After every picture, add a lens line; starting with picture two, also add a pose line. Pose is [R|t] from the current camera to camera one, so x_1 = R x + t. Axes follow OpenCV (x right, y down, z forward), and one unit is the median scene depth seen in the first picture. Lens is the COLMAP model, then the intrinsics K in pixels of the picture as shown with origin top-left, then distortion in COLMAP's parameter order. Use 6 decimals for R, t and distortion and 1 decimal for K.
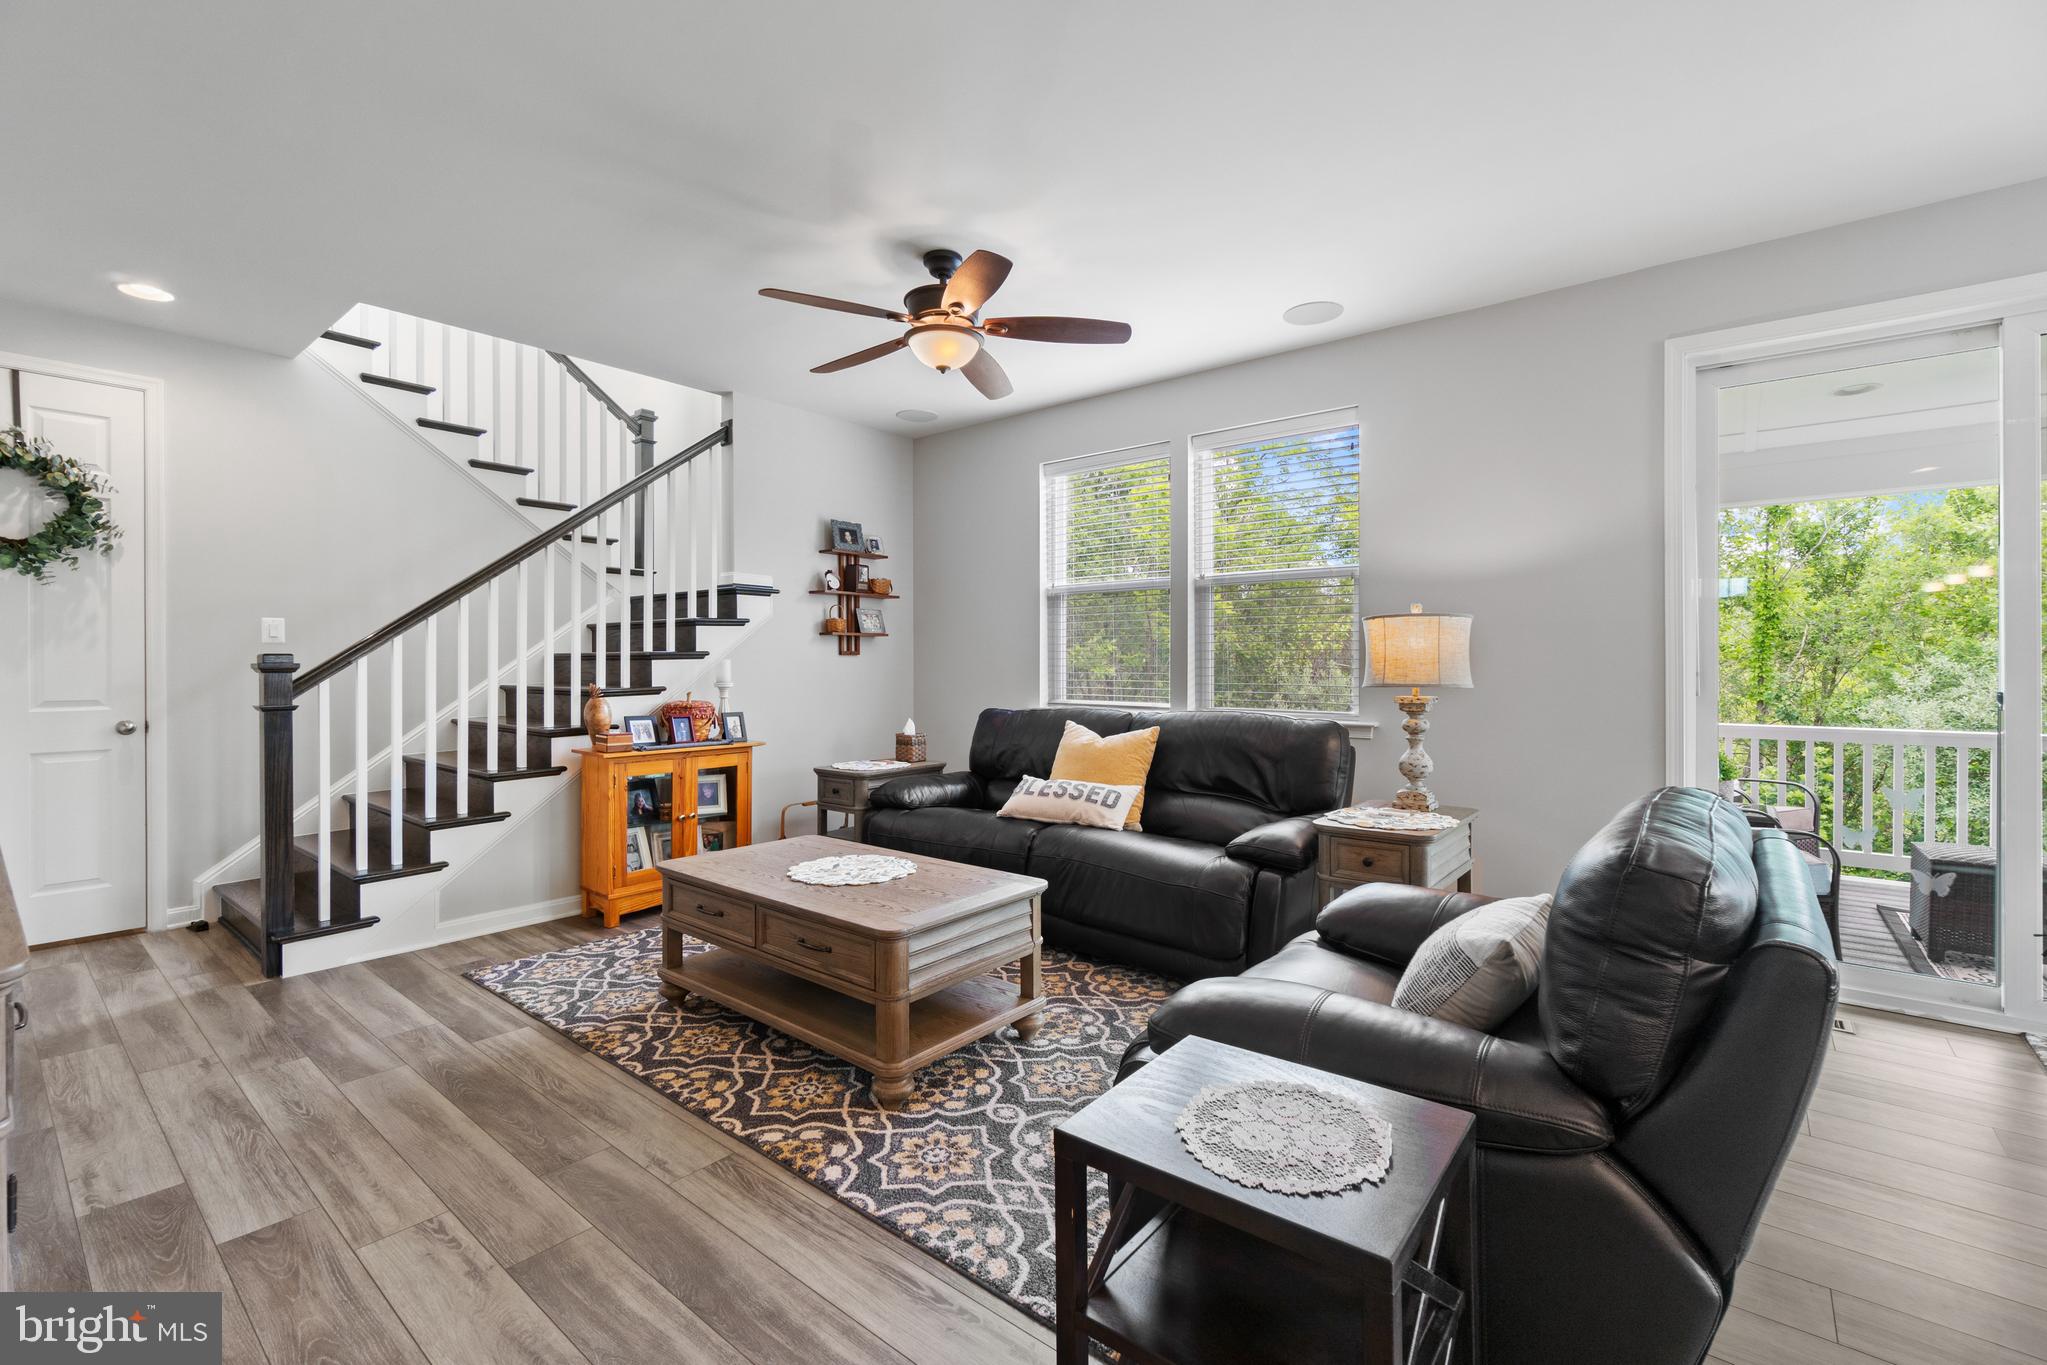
lens RADIAL K [[884.5, 0, 1010.1], [0, 884.5, 669.2], [0, 0, 1]] dist [-0.005350, 0.000447]
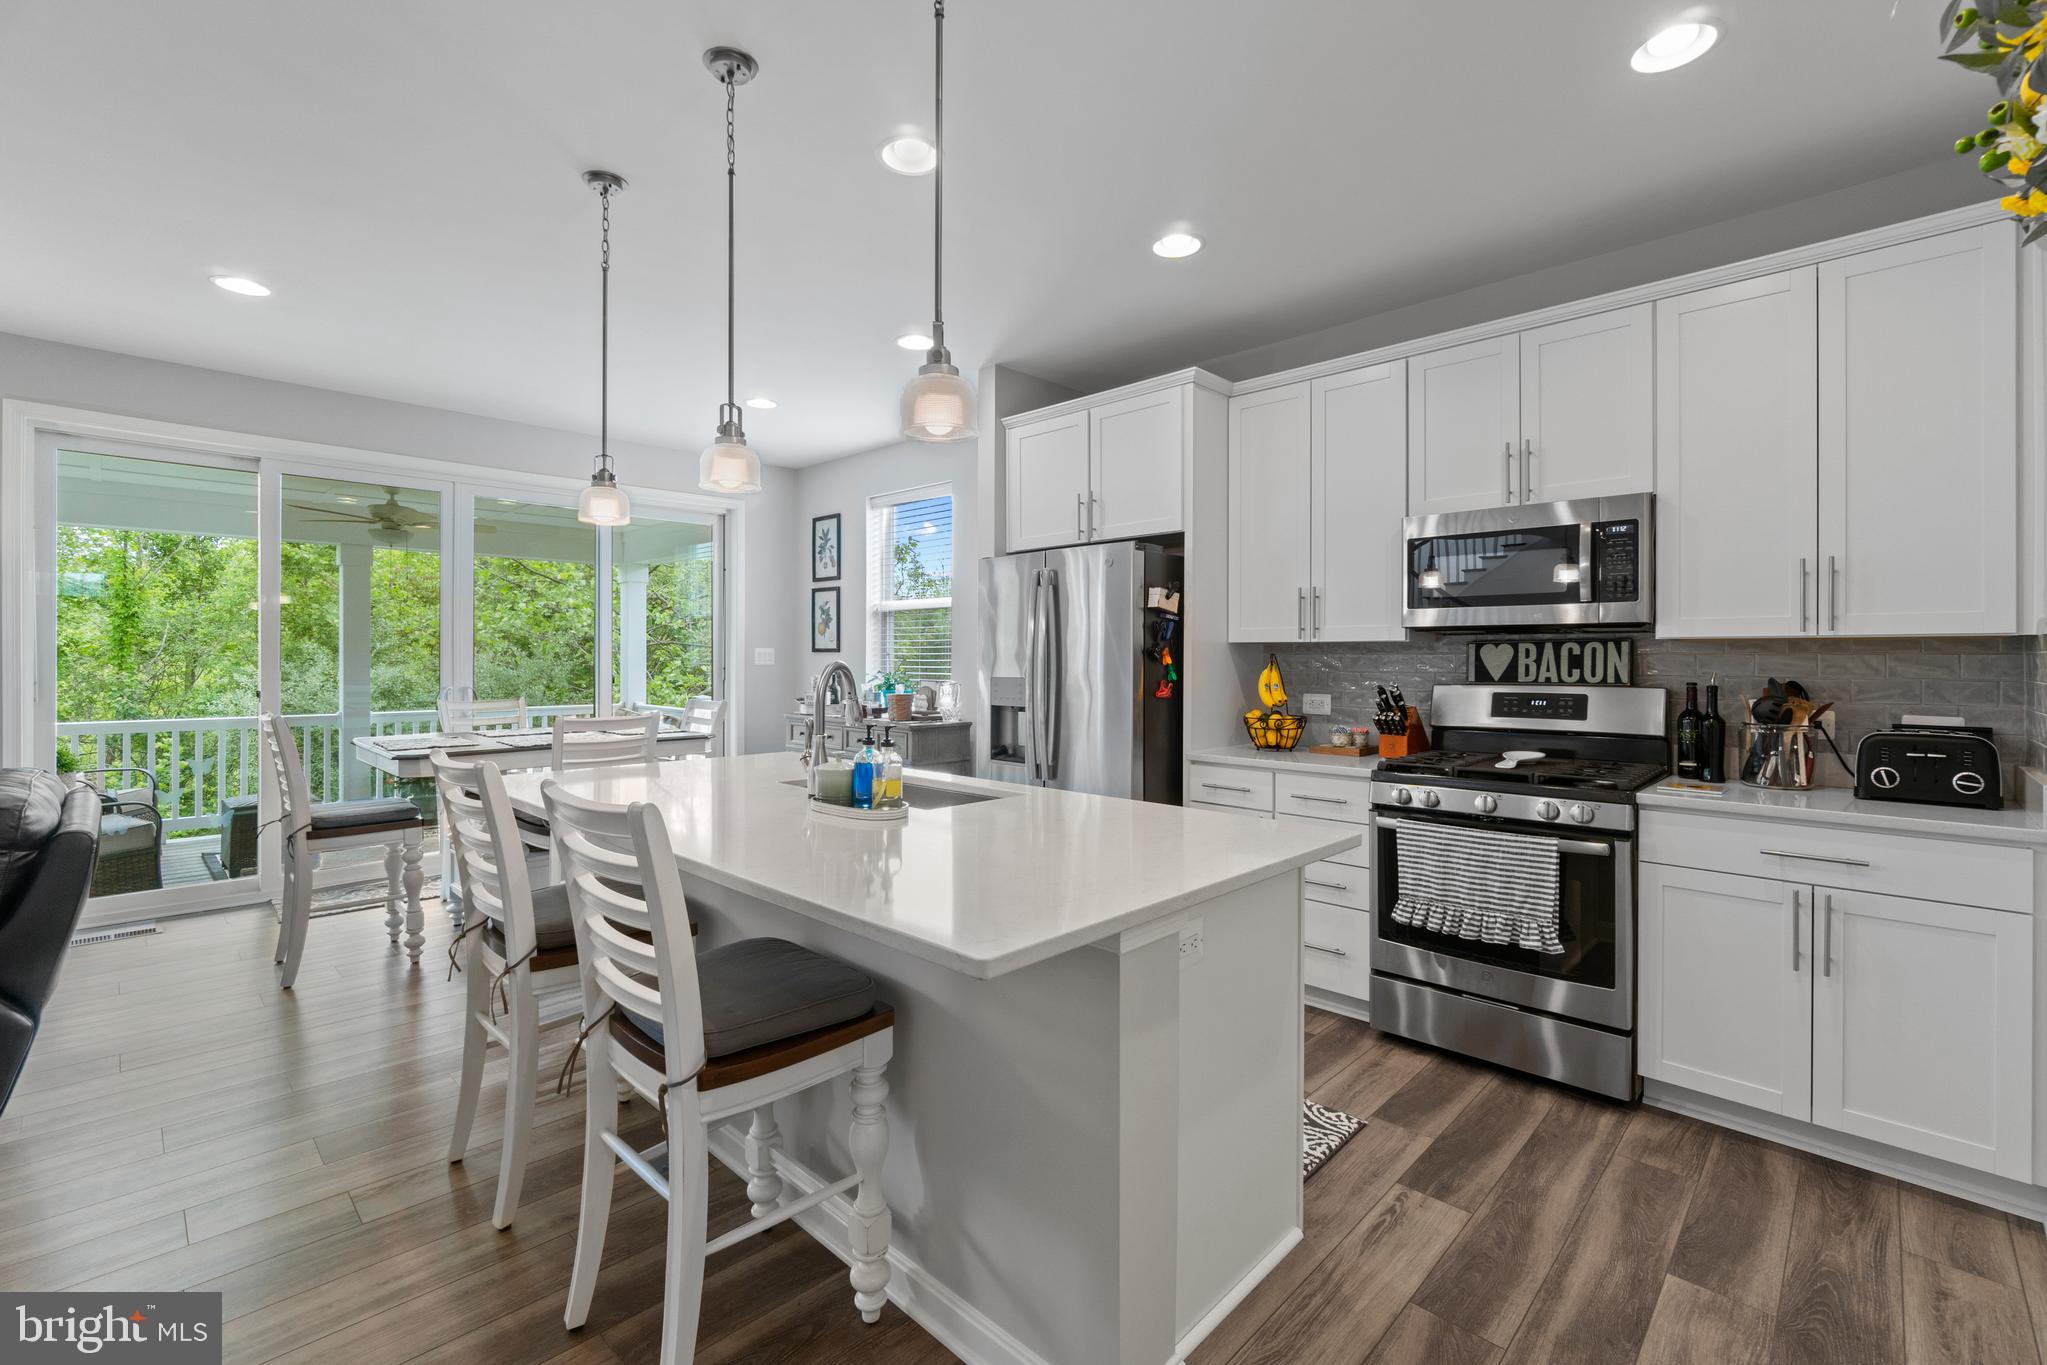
lens RADIAL K [[884.5, 0, 1011.7], [0, 884.5, 656.2], [0, 0, 1]] dist [-0.005350, 0.000447]
pose [[0.079865, 0.004367, 0.996796, -0.249083], [0.001031, 0.999990, -0.004463, -0.019767], [-0.996805, 0.001385, 0.079860, -0.342044]]
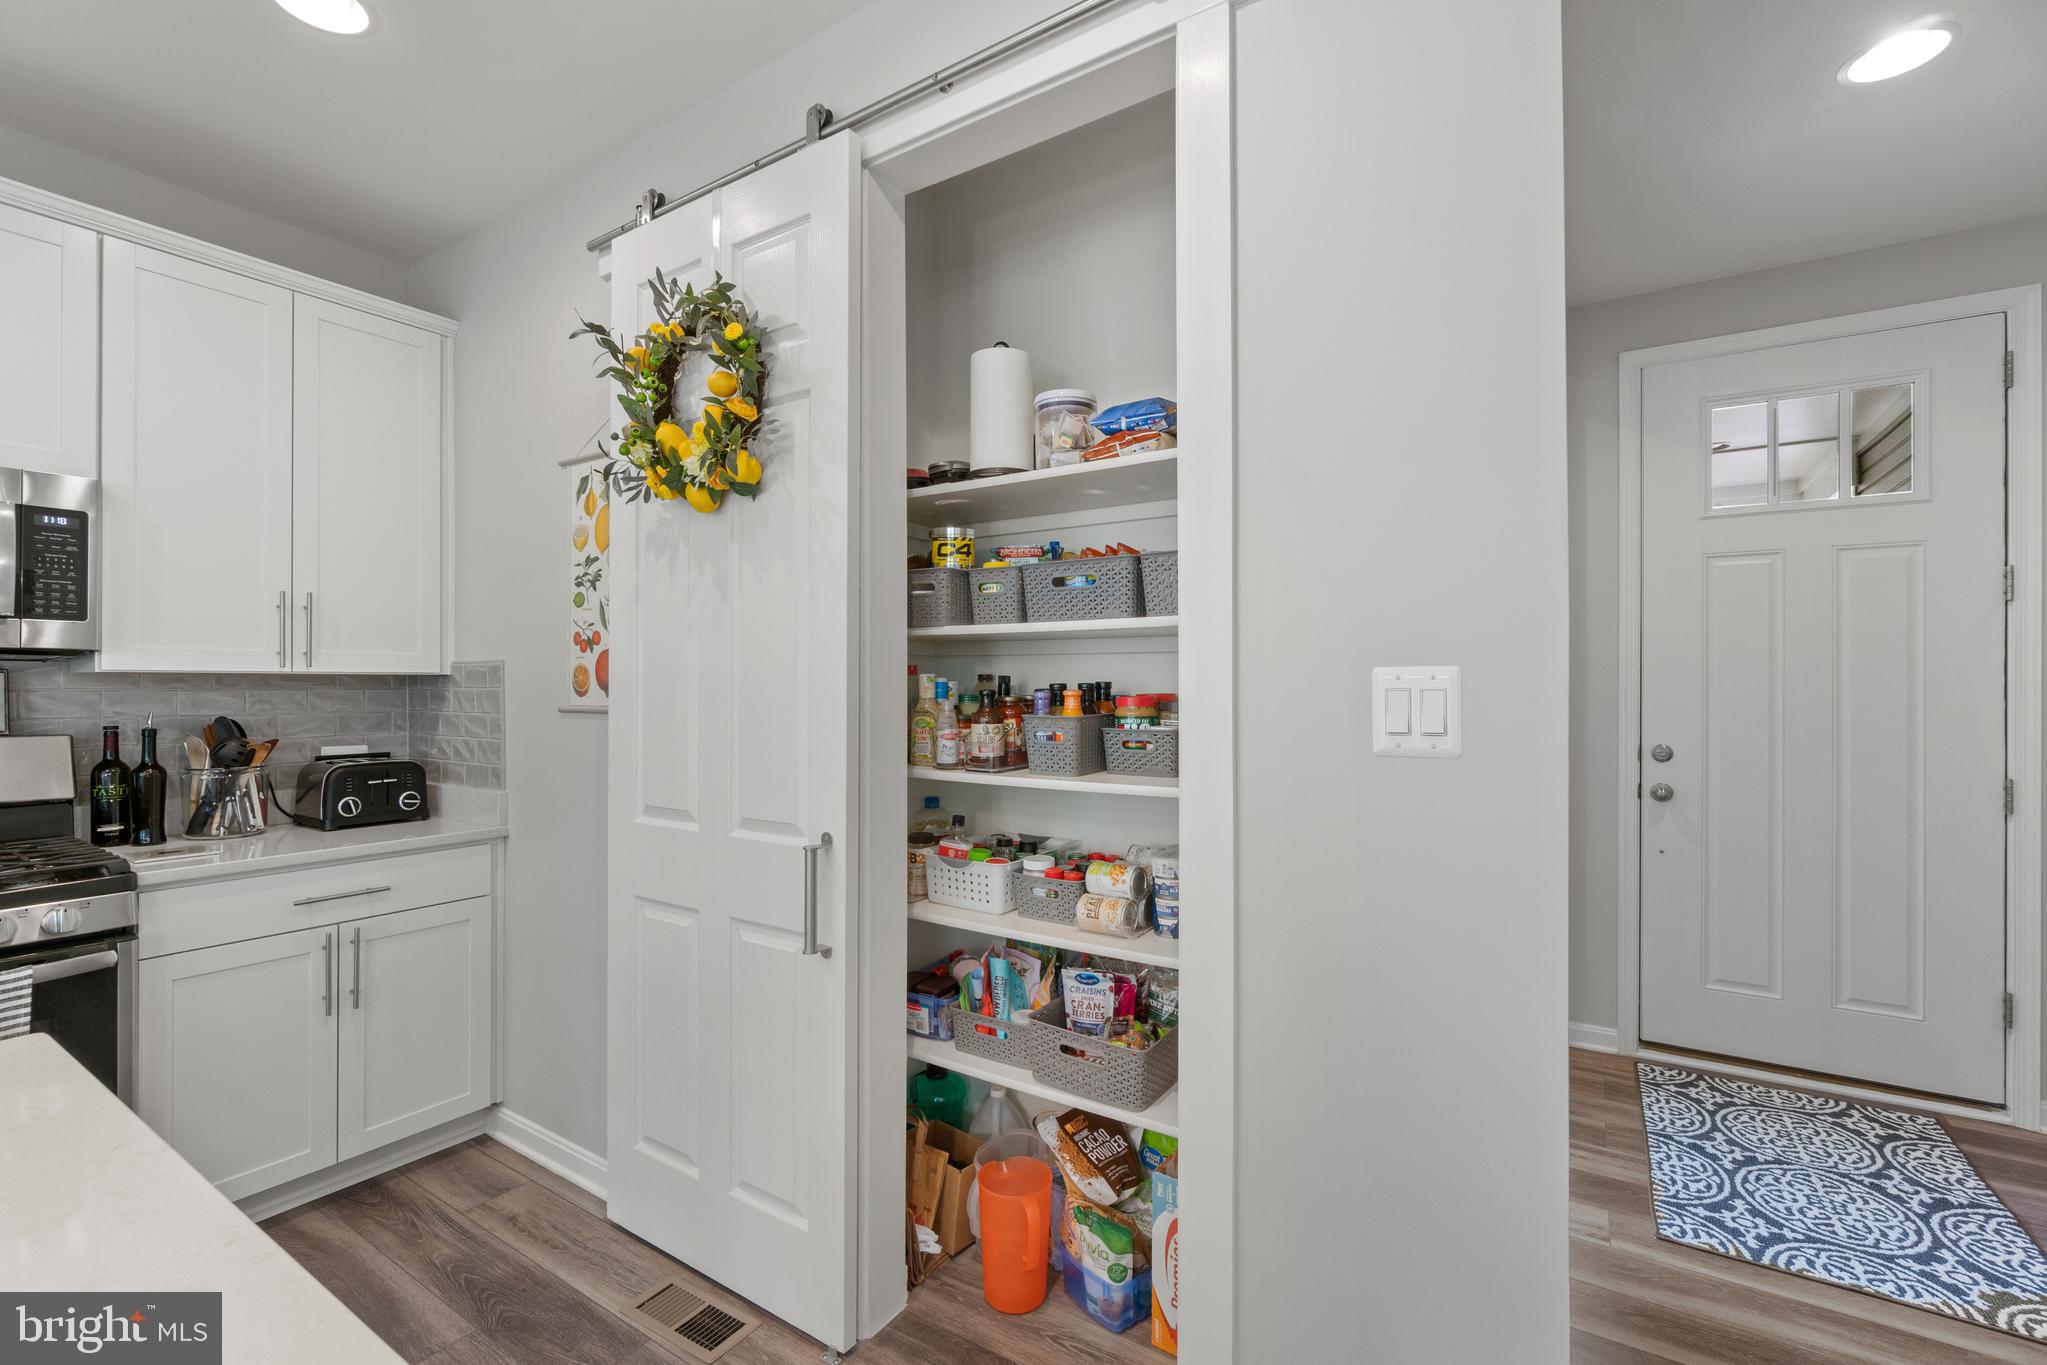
lens RADIAL K [[884.5, 0, 1009.2], [0, 884.5, 682.7], [0, 0, 1]] dist [-0.005350, 0.000447]
pose [[-0.993270, 0.002325, -0.115796, -0.013676], [0.001863, 0.999990, 0.004092, -0.030132], [0.115804, 0.003849, -0.993265, -0.204884]]
